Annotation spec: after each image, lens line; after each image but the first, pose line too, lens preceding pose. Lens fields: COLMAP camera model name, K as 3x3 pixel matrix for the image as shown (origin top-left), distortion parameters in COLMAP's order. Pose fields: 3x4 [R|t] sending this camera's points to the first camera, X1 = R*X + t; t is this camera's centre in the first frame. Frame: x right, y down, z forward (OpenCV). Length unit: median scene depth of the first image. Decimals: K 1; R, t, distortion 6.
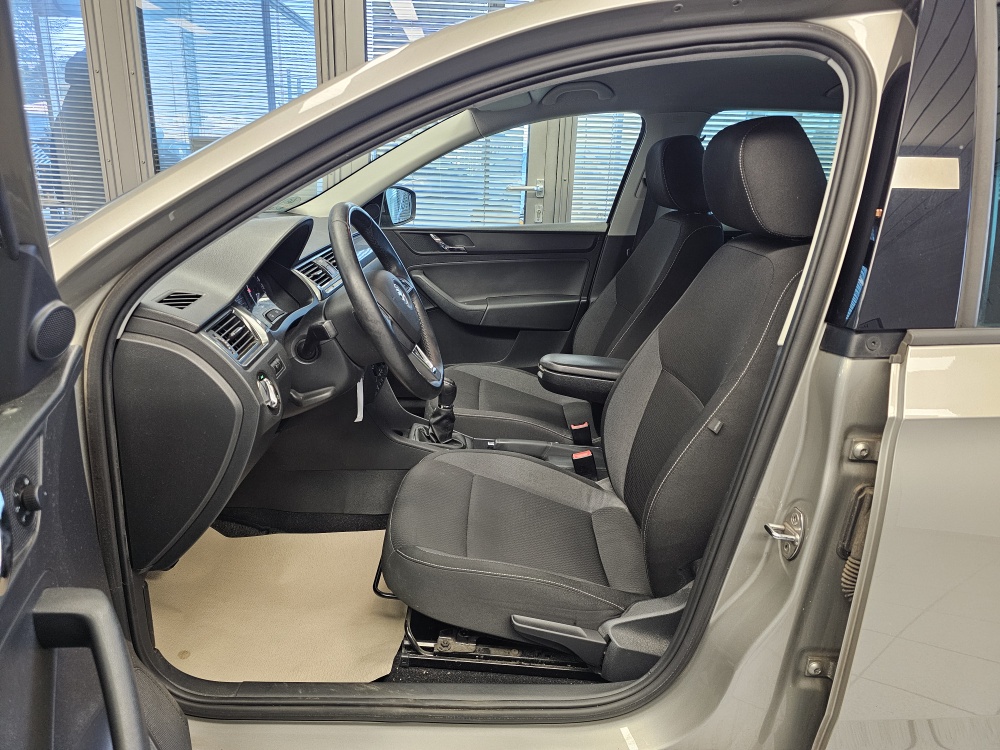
lens RADIAL K [[668.7, 0, 501.4], [0, 668.7, 367.6], [0, 0, 1]] dist [0.043083, -0.059333]
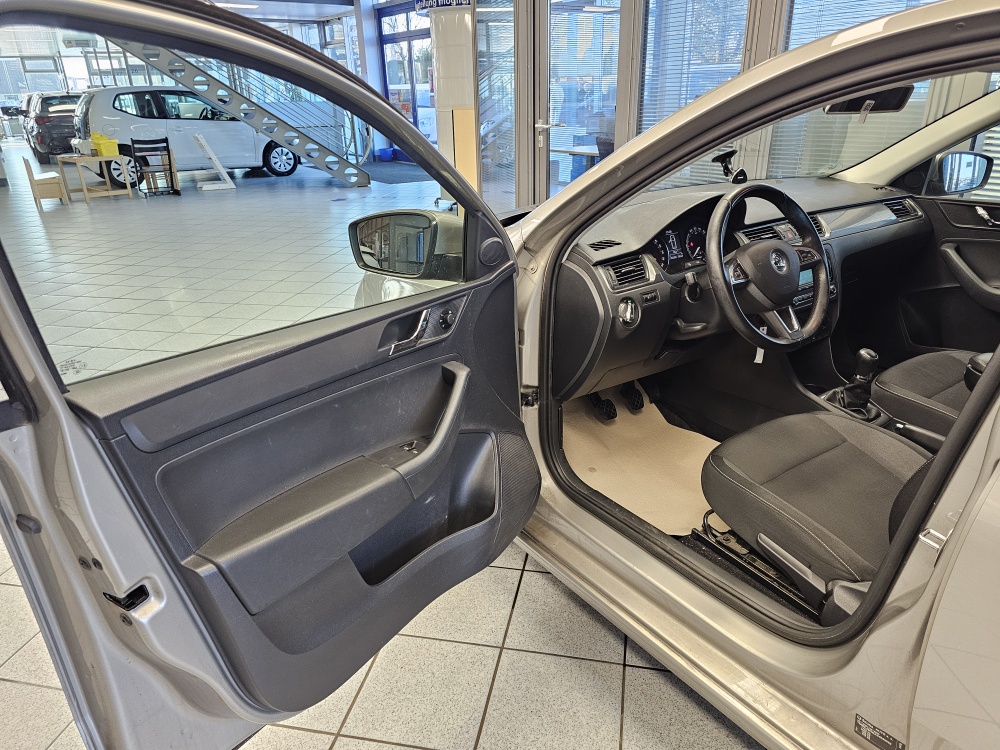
lens RADIAL K [[668.7, 0, 501.4], [0, 668.7, 367.6], [0, 0, 1]] dist [0.043083, -0.059333]
pose [[0.572355, 0.268080, -0.774947, 0.584667], [-0.200594, 0.962111, 0.184673, -0.053331], [0.795093, 0.049751, 0.604444, -0.132205]]
